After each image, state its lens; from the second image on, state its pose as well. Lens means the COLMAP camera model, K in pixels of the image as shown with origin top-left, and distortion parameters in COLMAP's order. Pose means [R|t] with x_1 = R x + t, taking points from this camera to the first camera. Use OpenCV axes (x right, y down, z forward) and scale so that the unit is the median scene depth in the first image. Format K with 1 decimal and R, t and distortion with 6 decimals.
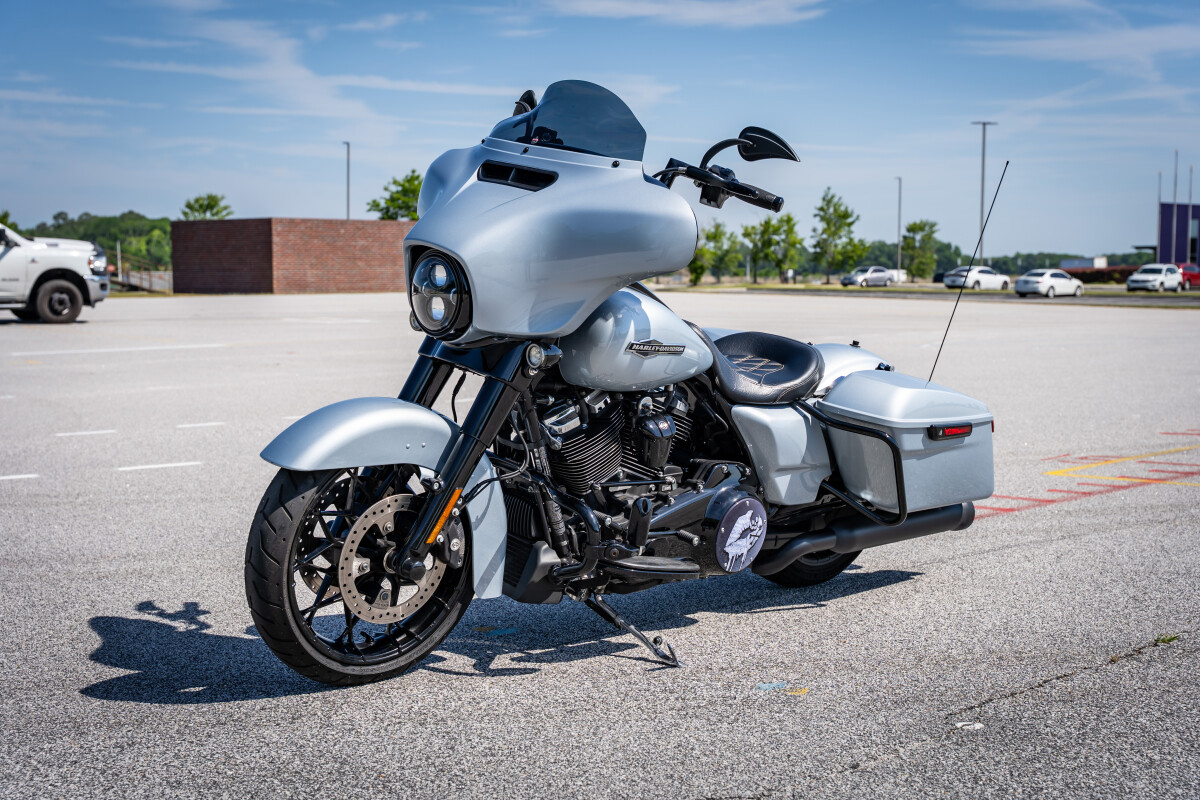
lens RADIAL K [[1672.6, 0, 598.9], [0, 1672.6, 402.1], [0, 0, 1]] dist [-0.018765, 0.000000]
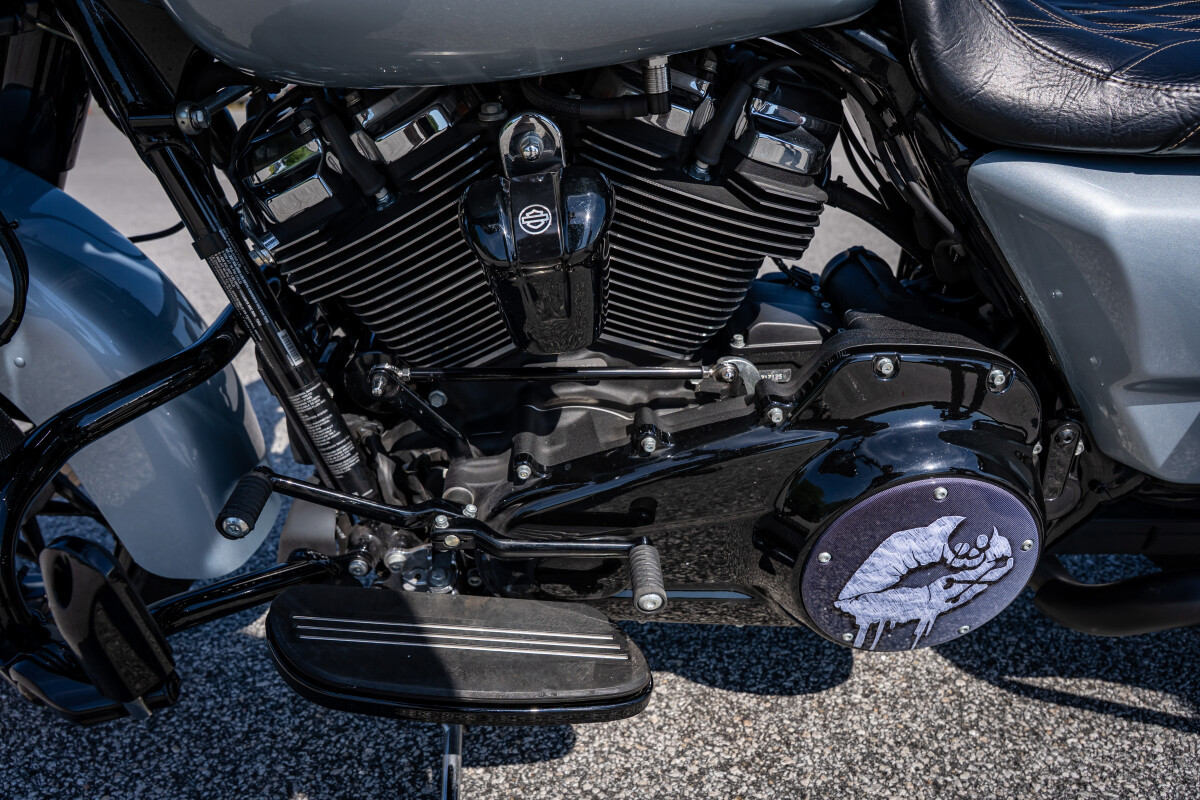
lens RADIAL K [[804.7, 0, 606.2], [0, 804.7, 401.8], [0, 0, 1]] dist [-0.010756, -0.003698]
pose [[0.732314, 0.235703, -0.638875, 0.130974], [-0.022948, 0.946196, 0.322780, -0.000961], [0.680581, -0.221715, 0.698321, 0.843035]]
